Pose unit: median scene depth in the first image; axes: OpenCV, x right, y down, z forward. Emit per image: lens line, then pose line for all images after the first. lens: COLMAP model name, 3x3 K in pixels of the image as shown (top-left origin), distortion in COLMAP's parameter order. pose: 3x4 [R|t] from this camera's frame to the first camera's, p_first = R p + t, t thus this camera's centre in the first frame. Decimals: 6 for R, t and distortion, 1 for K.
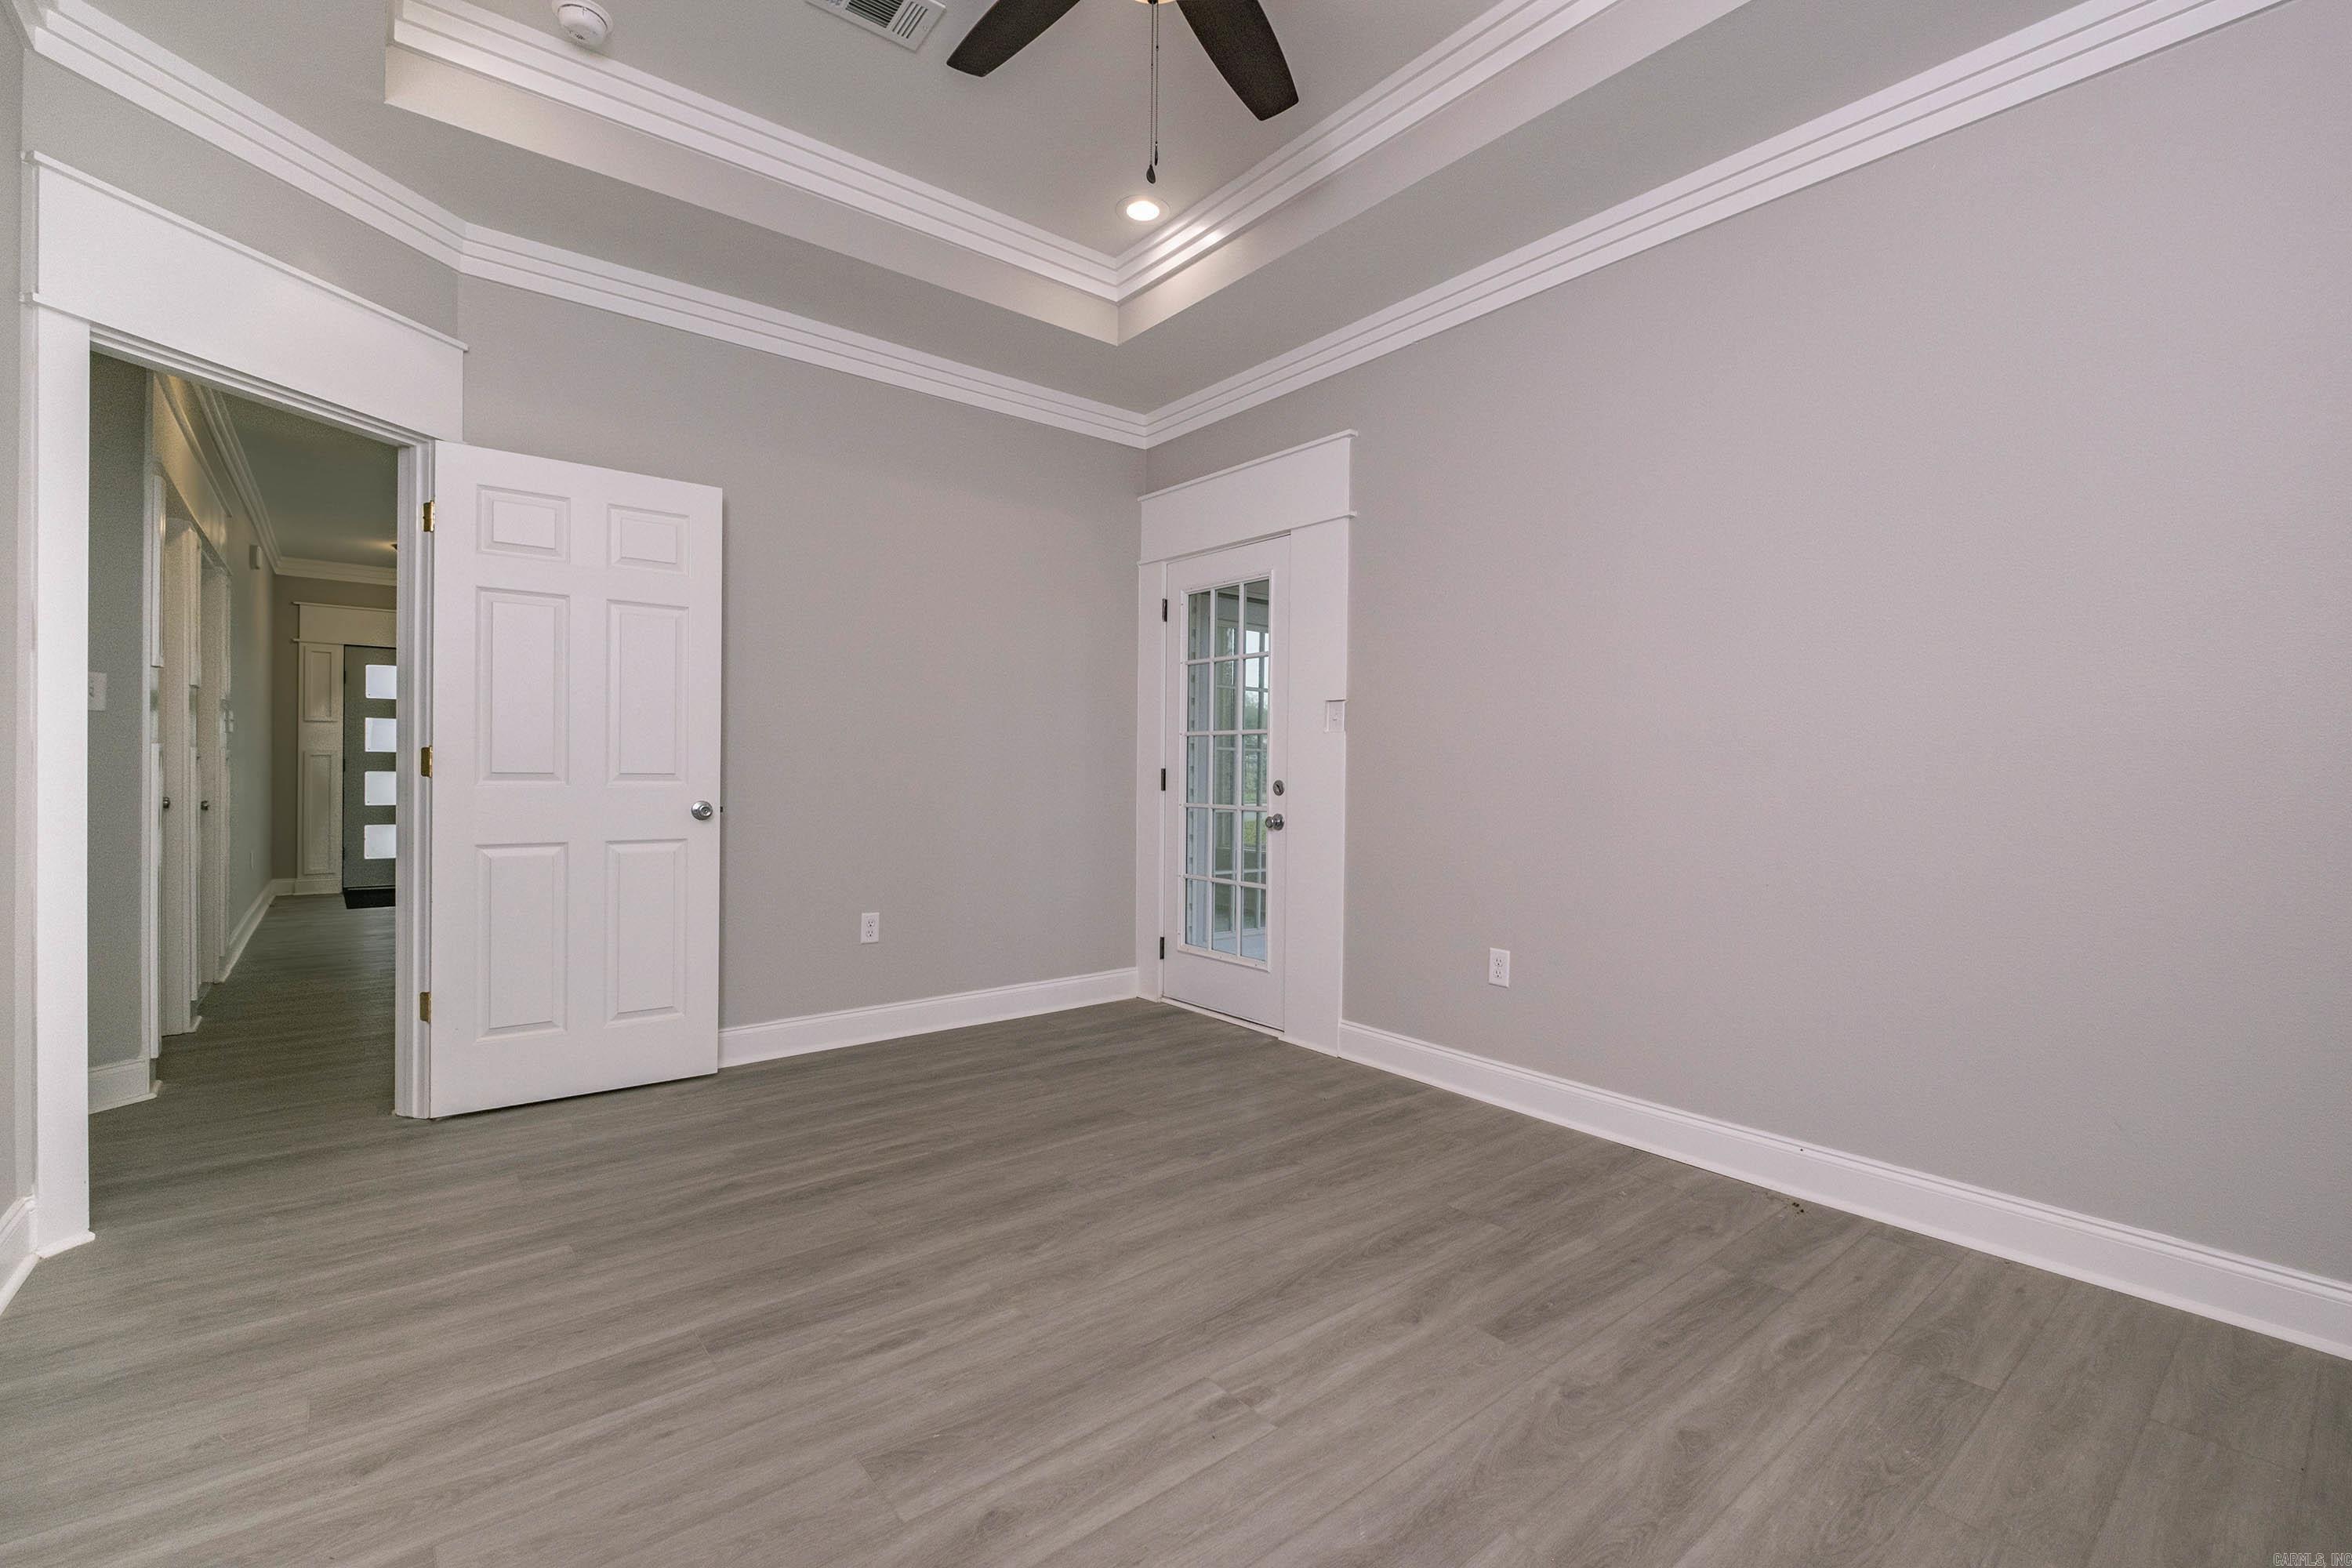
lens RADIAL K [[1008.1, 0, 1174.5], [0, 1008.1, 772.4], [0, 0, 1]] dist [-0.001617, -0.003350]
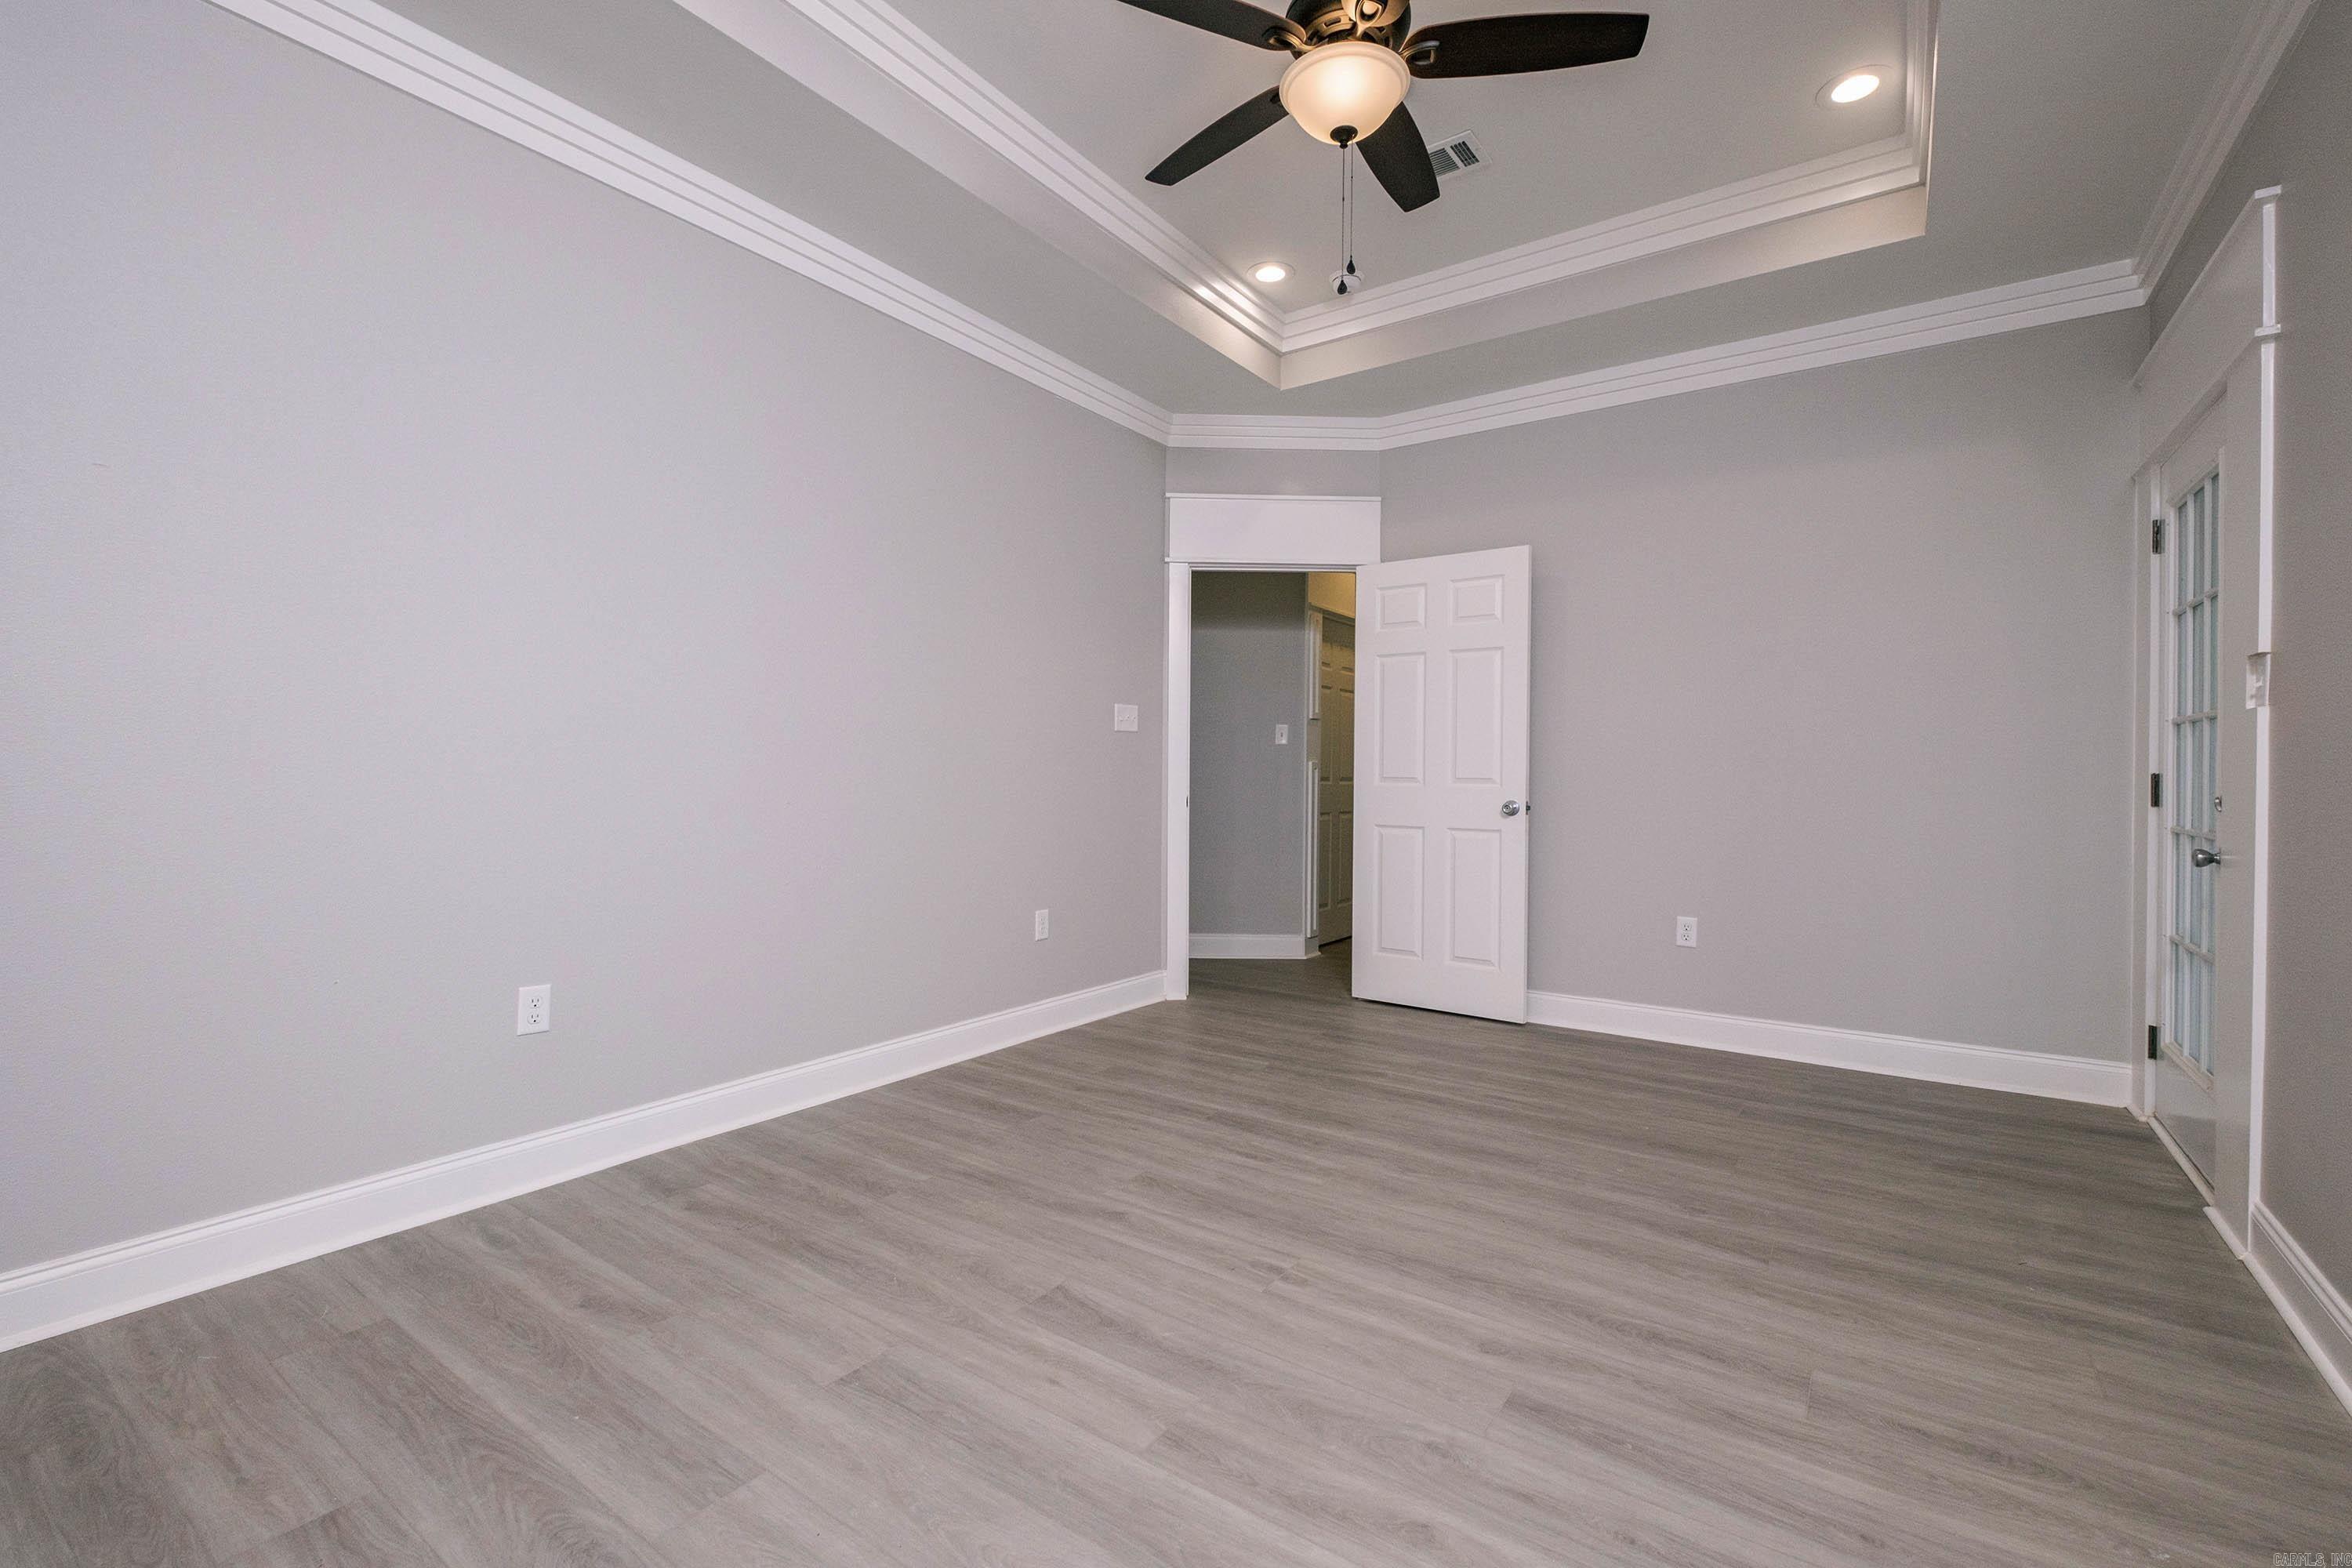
lens RADIAL K [[1008.1, 0, 1174.9], [0, 1008.1, 770.8], [0, 0, 1]] dist [-0.001617, -0.003350]
pose [[0.271994, -0.006871, -0.962274, 0.901910], [-0.007157, 0.999932, -0.009163, 0.008954], [0.962272, 0.009379, 0.271927, 0.384168]]
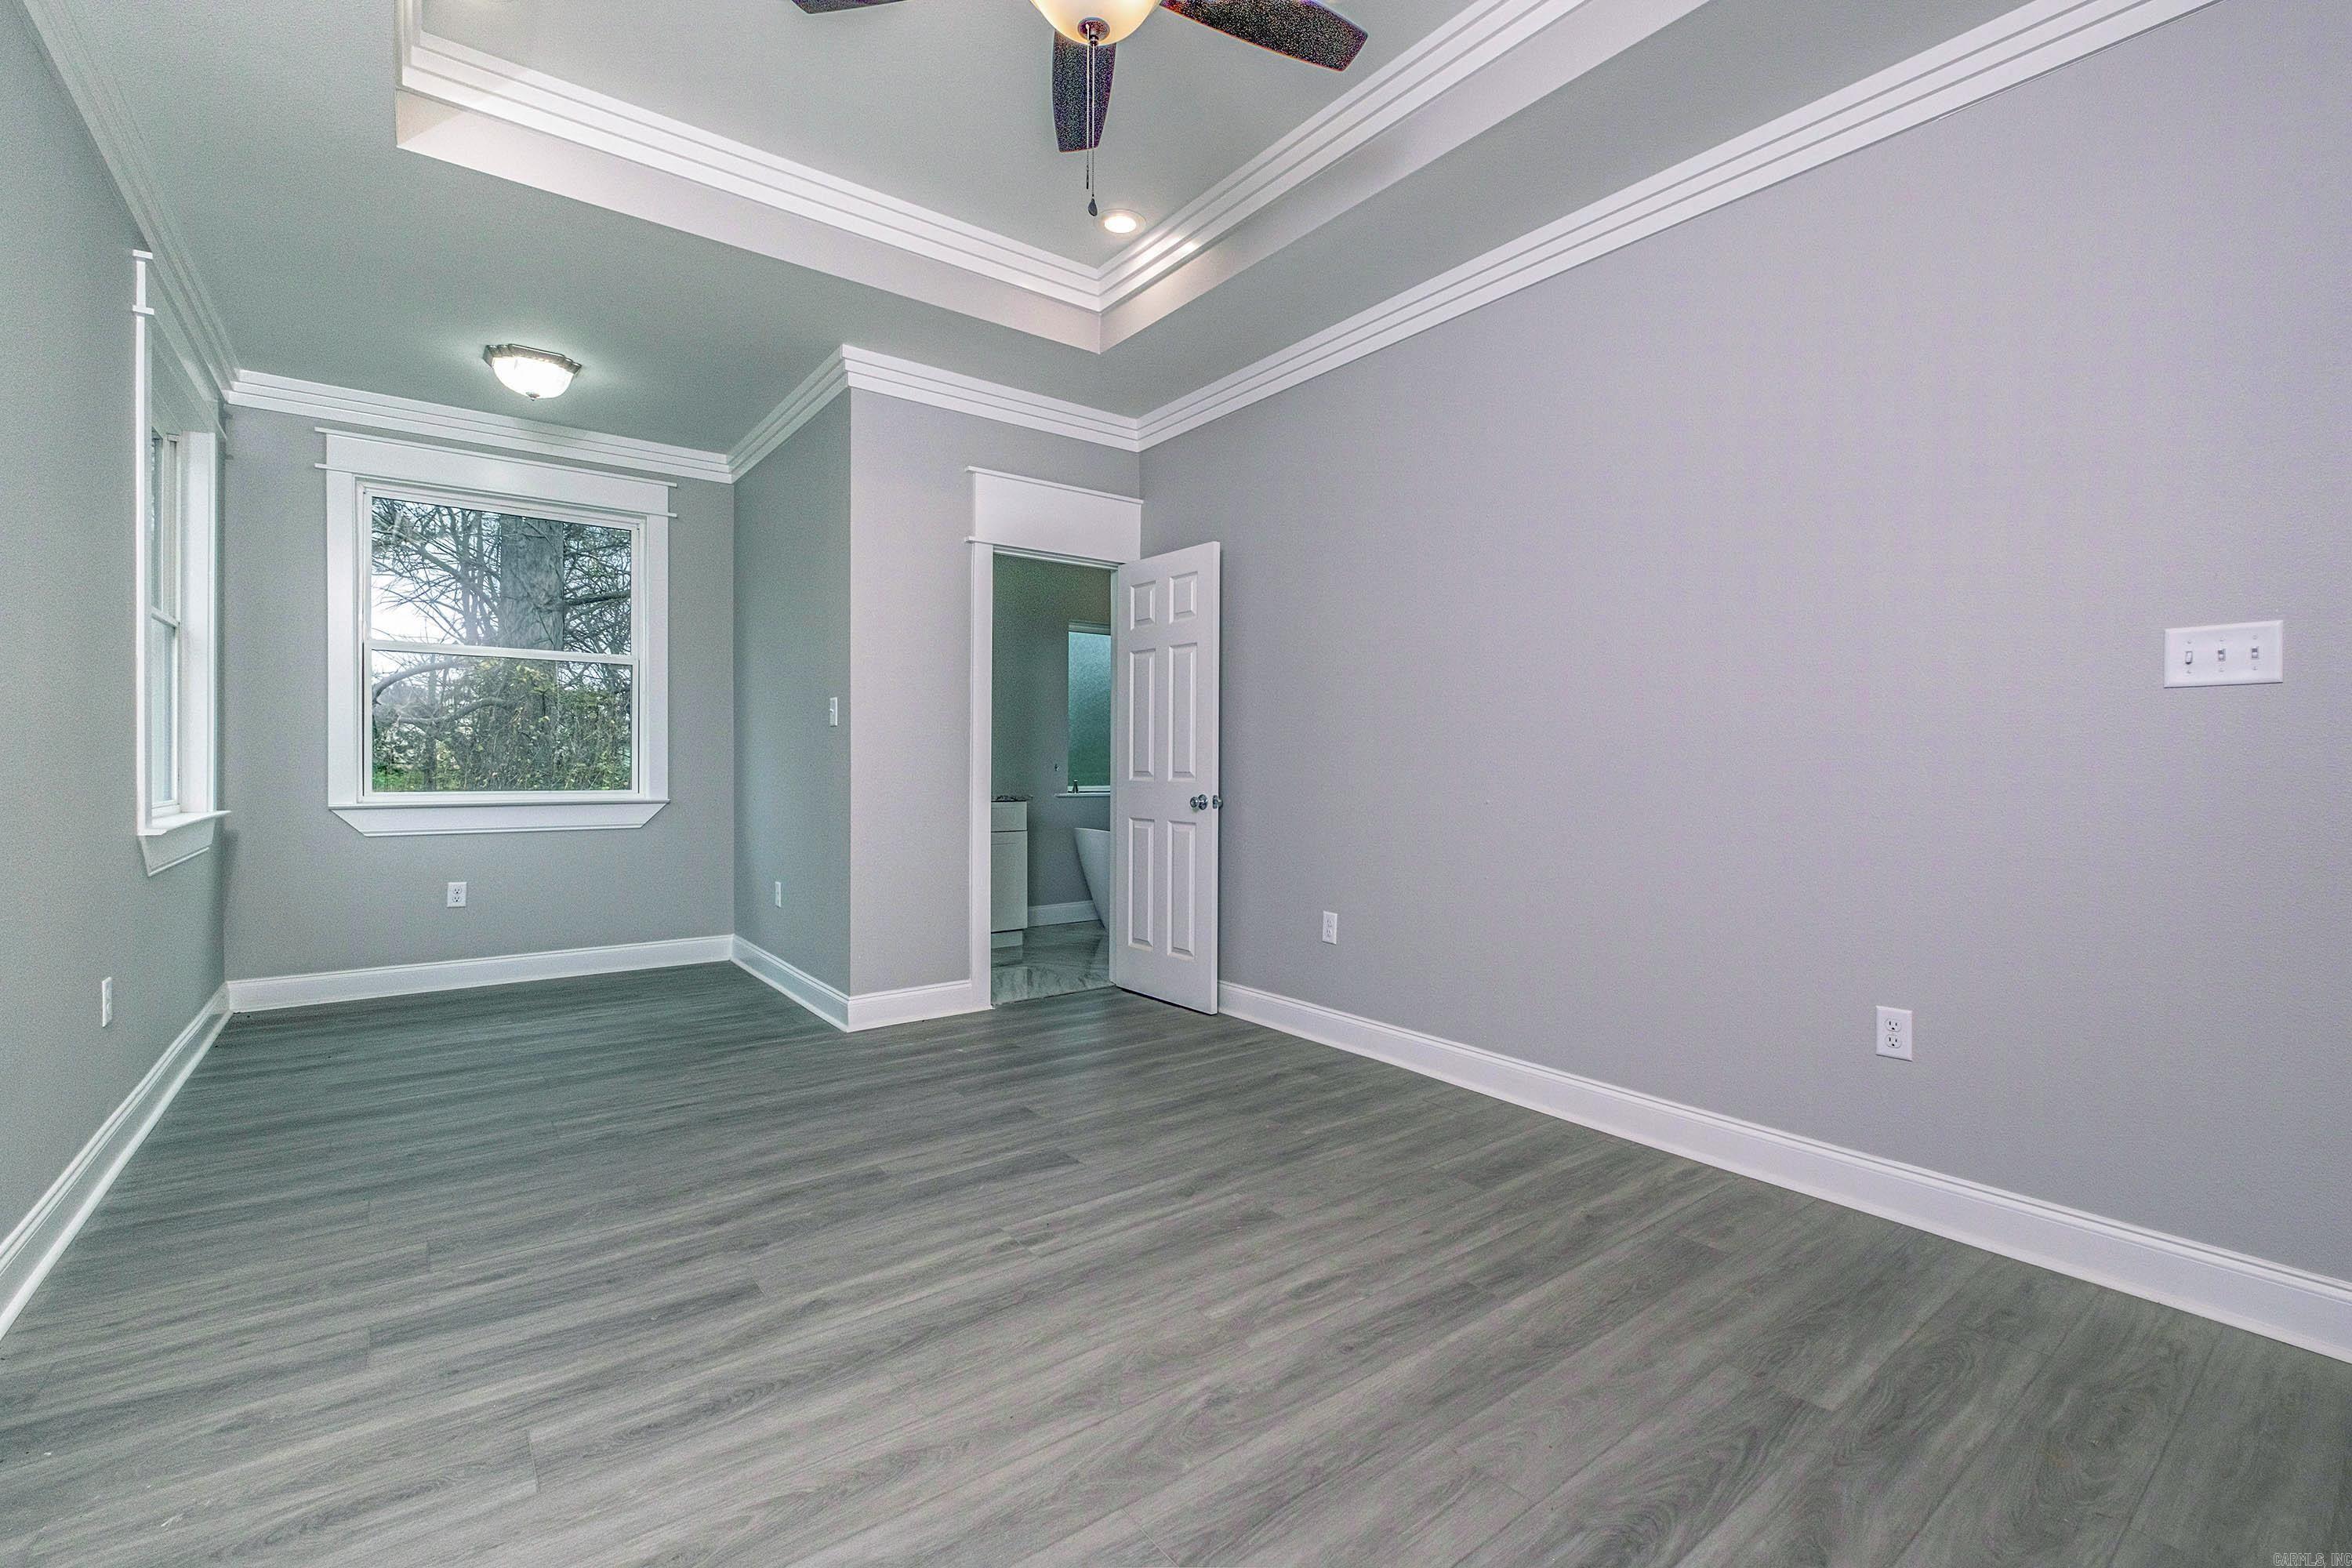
lens RADIAL K [[1008.1, 0, 1177.0], [0, 1008.1, 782.6], [0, 0, 1]] dist [-0.001617, -0.003350]
pose [[-0.999366, -0.015787, 0.031897, -0.126293], [-0.015260, 0.999744, 0.016697, -0.002196], [-0.032152, 0.016199, -0.999352, 1.680238]]
